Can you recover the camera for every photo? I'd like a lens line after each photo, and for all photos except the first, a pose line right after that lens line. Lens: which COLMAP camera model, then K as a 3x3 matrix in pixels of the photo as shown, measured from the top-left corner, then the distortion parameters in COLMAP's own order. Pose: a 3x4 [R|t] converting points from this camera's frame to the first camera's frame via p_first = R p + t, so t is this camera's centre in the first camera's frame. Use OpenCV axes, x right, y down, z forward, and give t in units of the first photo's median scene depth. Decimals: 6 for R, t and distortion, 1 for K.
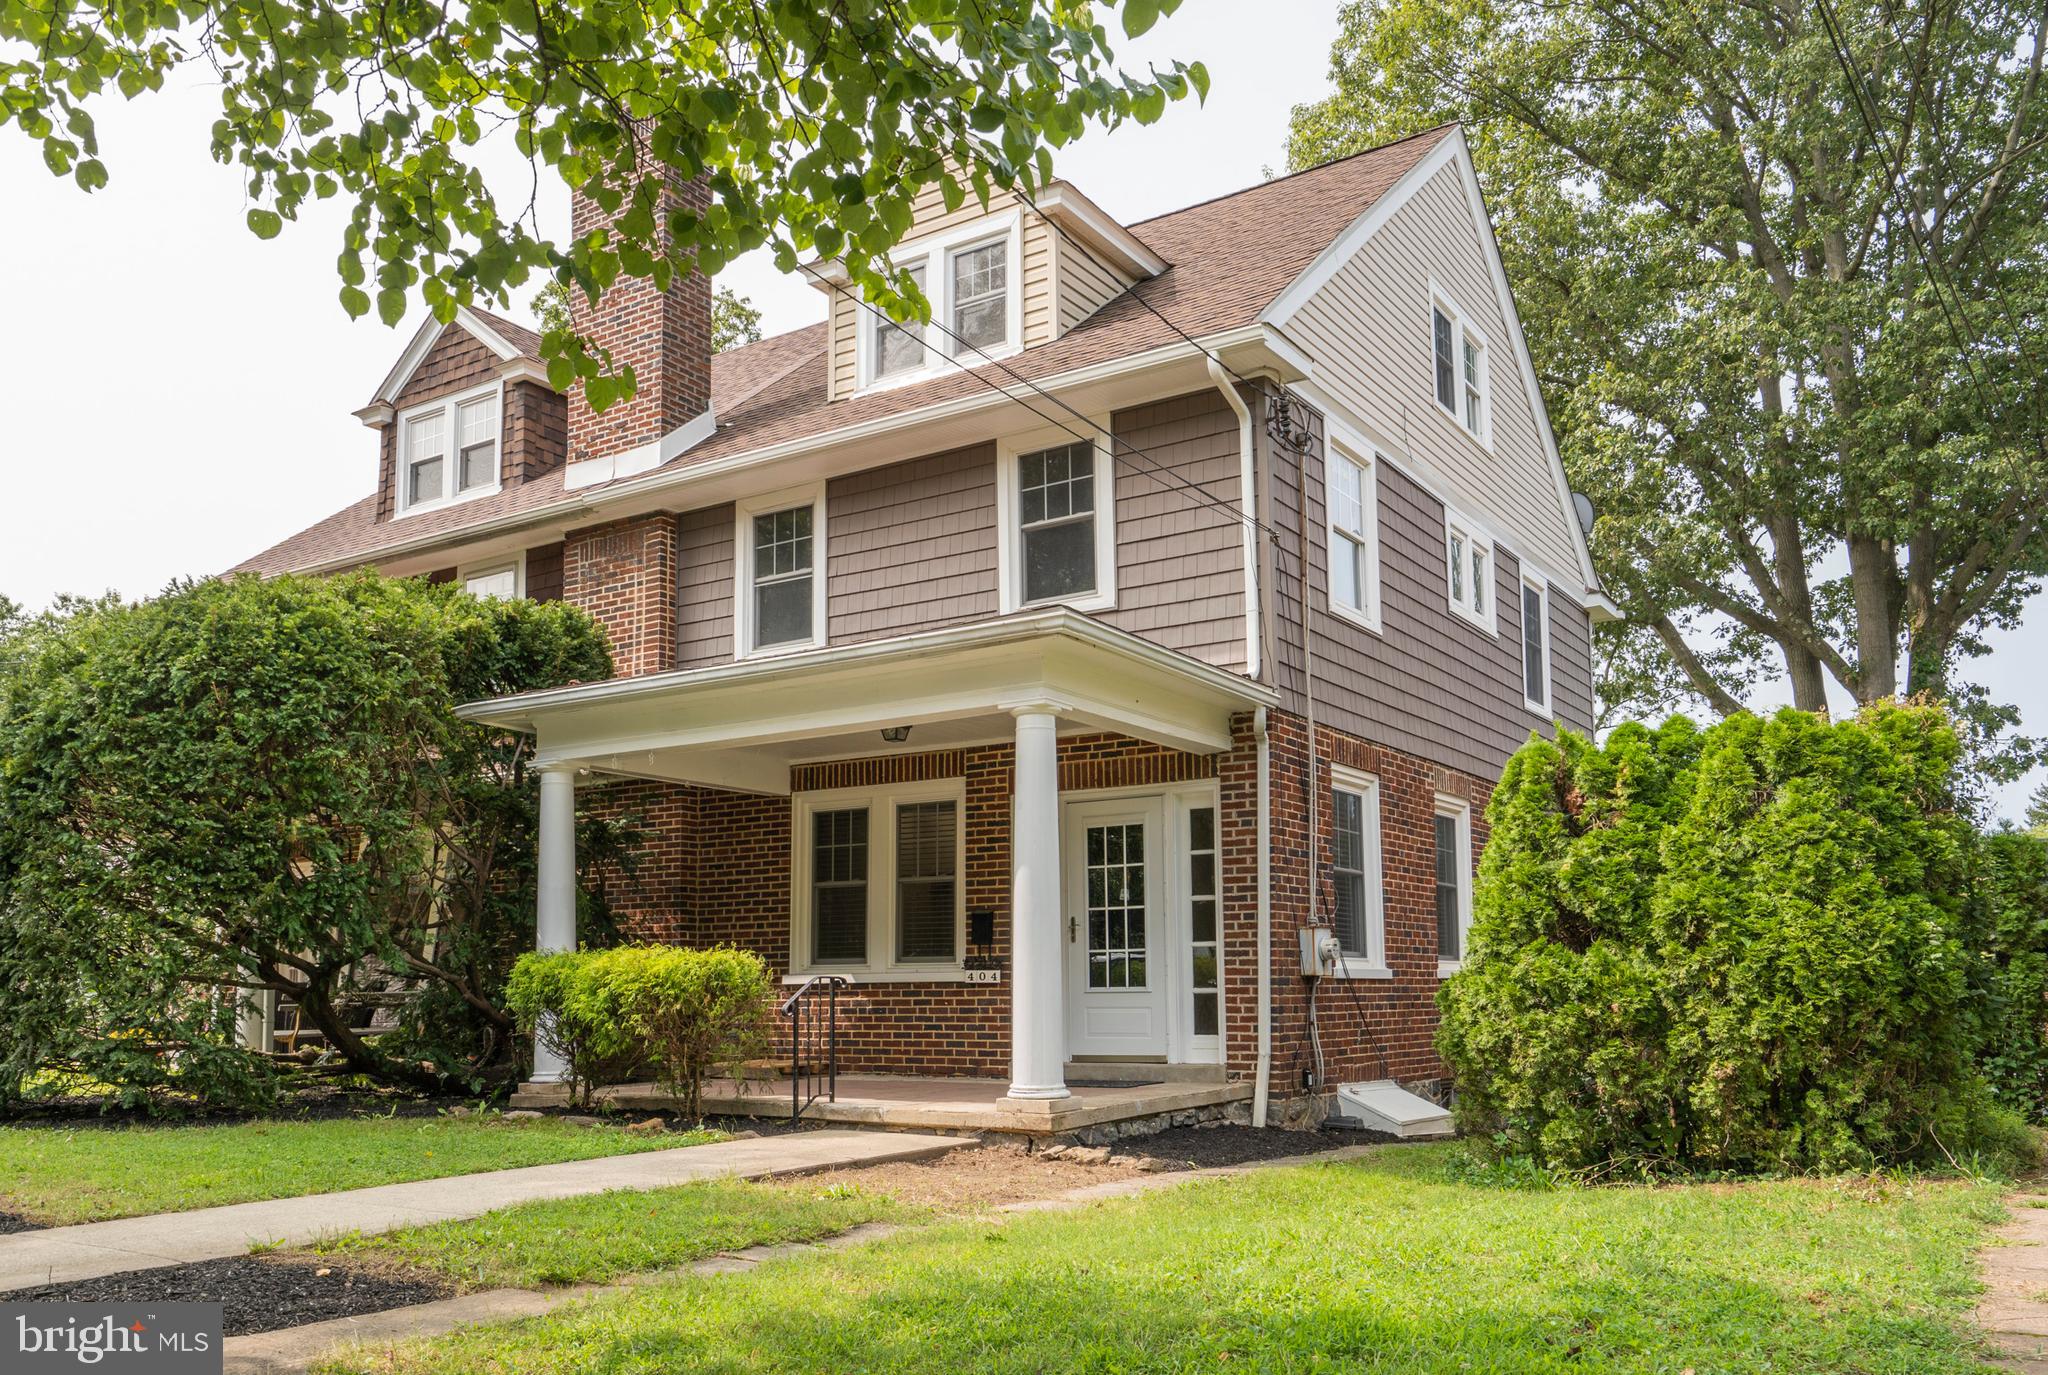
lens RADIAL K [[1631.5, 0, 992.1], [0, 1631.5, 821.7], [0, 0, 1]] dist [-0.015592, 0.012119]
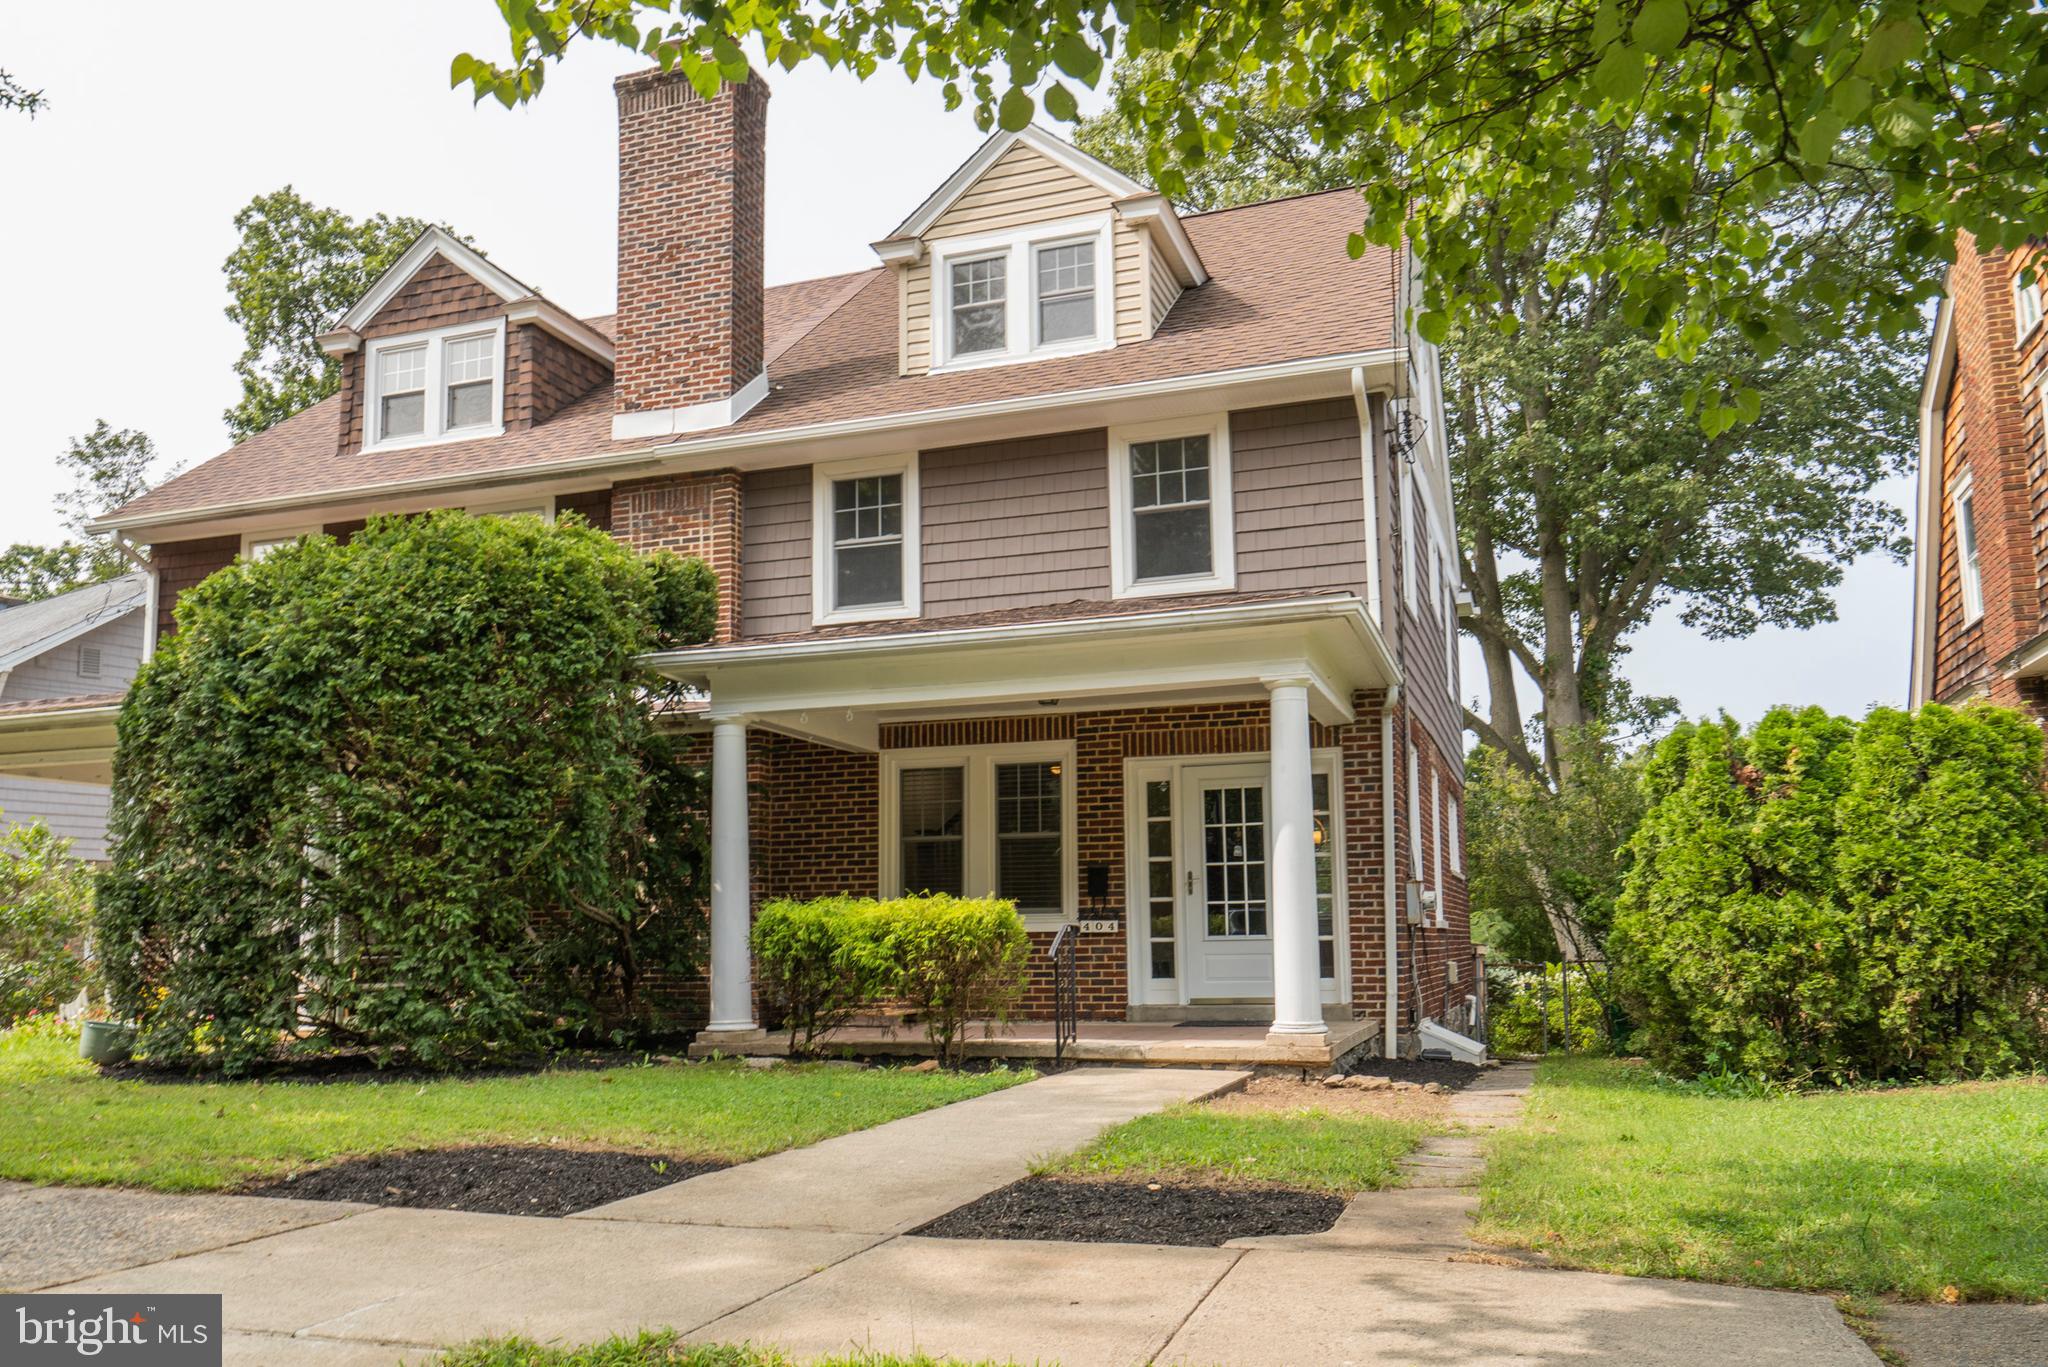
lens RADIAL K [[1631.5, 0, 946.6], [0, 1631.5, 742.6], [0, 0, 1]] dist [-0.015592, 0.012119]
pose [[0.968943, 0.026194, 0.245893, -0.383395], [-0.020152, 0.999431, -0.027056, 0.005563], [-0.246462, 0.021261, 0.968919, -0.014008]]
